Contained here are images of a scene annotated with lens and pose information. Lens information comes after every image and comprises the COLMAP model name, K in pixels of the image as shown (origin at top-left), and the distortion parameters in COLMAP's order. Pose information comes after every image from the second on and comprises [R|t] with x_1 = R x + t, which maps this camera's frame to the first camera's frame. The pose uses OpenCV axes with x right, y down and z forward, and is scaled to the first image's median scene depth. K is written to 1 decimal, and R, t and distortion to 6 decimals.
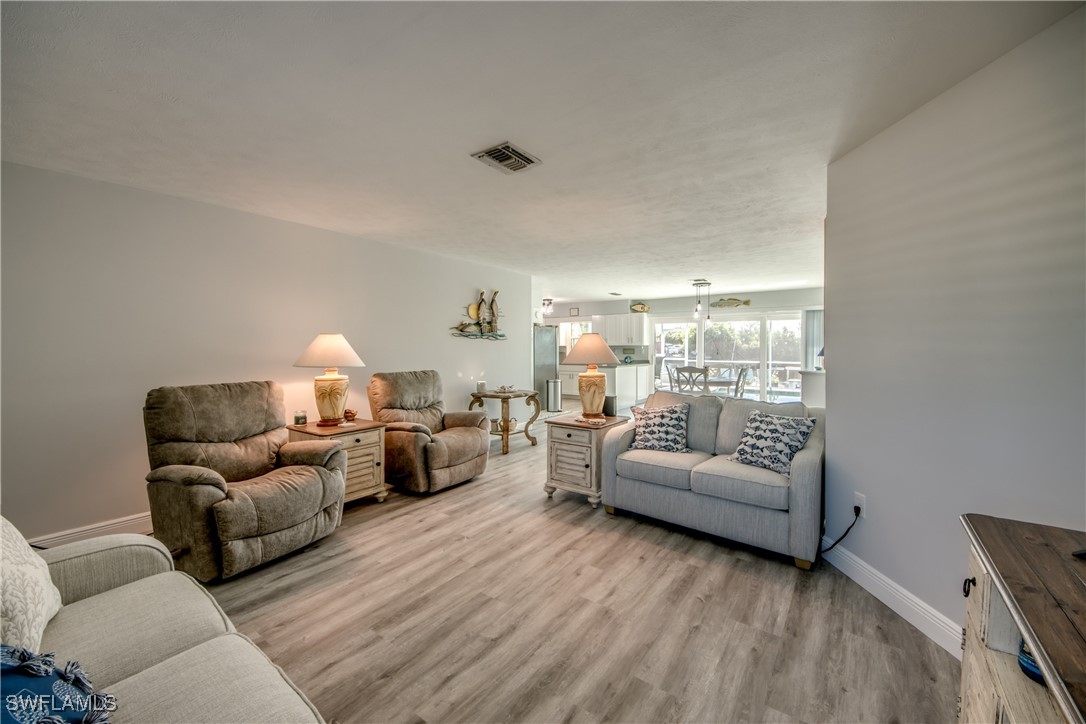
lens RADIAL K [[410.0, 0, 550.1], [0, 410.0, 355.1], [0, 0, 1]] dist [0.037385, -0.021905]
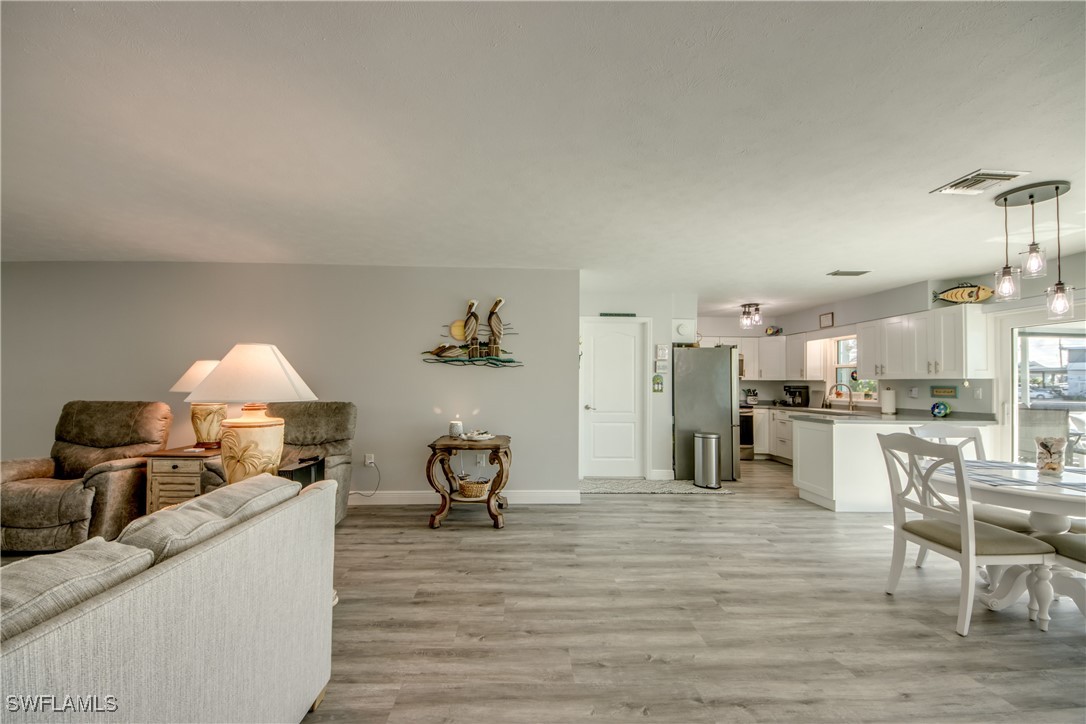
lens RADIAL K [[404.8, 0, 530.8], [0, 404.8, 374.3], [0, 0, 1]] dist [0.029847, -0.018359]
pose [[0.609470, -0.005827, -0.792788, 0.924550], [-0.026559, 0.999262, -0.027762, -0.010852], [0.792364, 0.037976, 0.608865, 1.189646]]
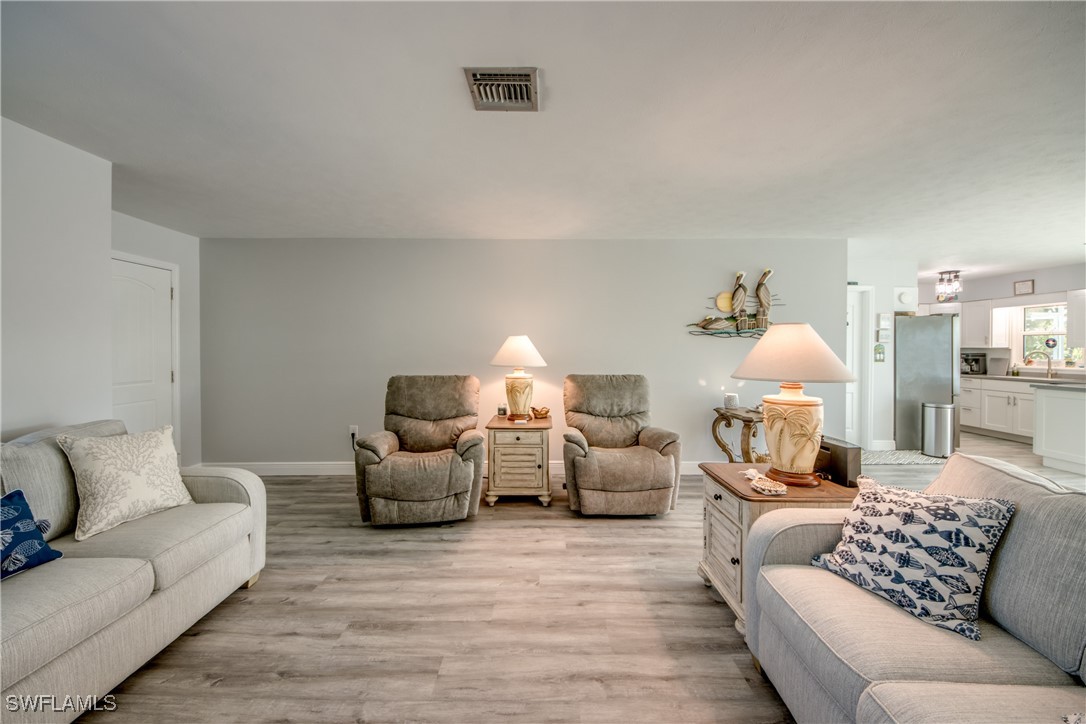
lens RADIAL K [[403.9, 0, 545.6], [0, 403.9, 351.6], [0, 0, 1]] dist [0.036904, -0.024021]
pose [[0.592650, 0.011103, -0.805383, 0.426329], [-0.019769, 0.999804, -0.000764, -0.011248], [0.805217, 0.016374, 0.592754, 0.506691]]
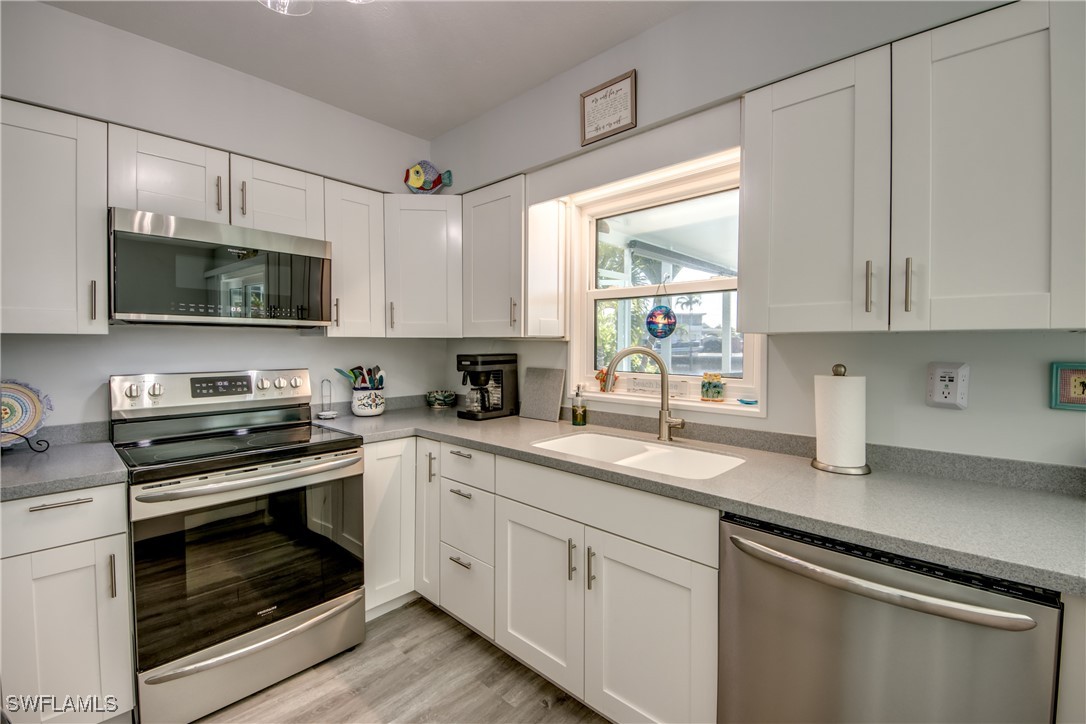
lens RADIAL K [[465.0, 0, 543.0], [0, 465.0, 362.0], [0, 0, 1]] dist [0.046143, -0.030015]
pose [[0.994271, 0.009280, -0.106489, 0.195105], [-0.006867, 0.999712, 0.022997, -0.056427], [0.106672, -0.022134, 0.994048, 2.946119]]
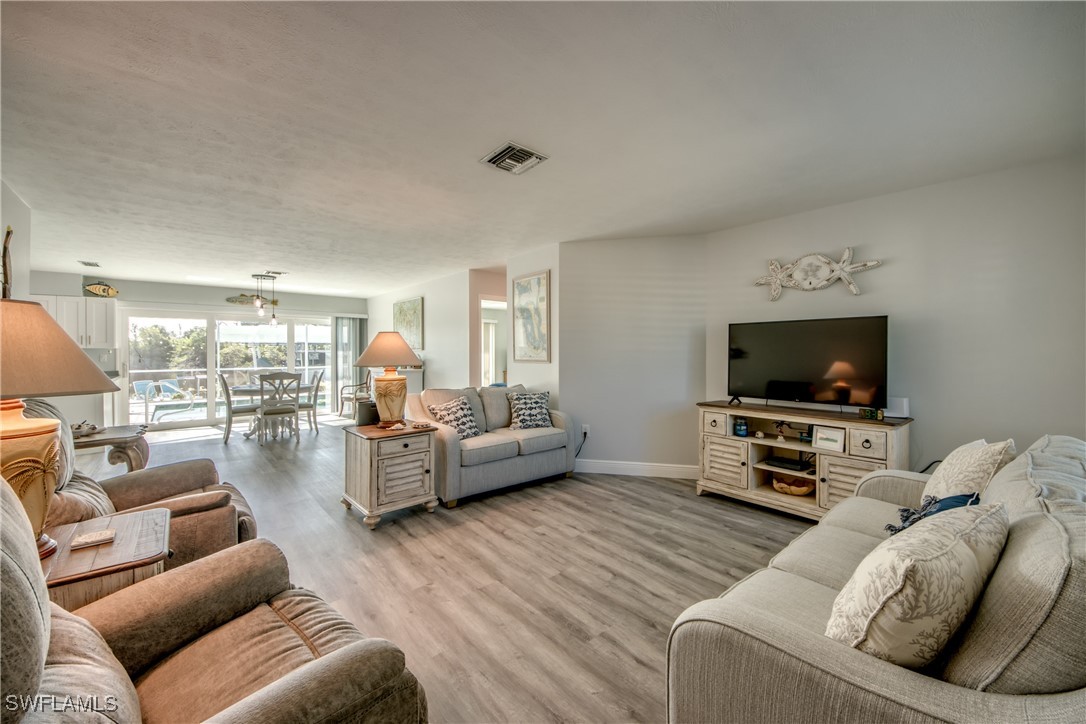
lens RADIAL K [[423.4, 0, 541.3], [0, 423.4, 355.3], [0, 0, 1]] dist [0.045629, -0.028915]
pose [[0.233164, -0.009744, 0.972389, -0.908542], [0.021666, 0.999754, 0.004823, -0.000884], [-0.972196, 0.019943, 0.233317, 0.558749]]
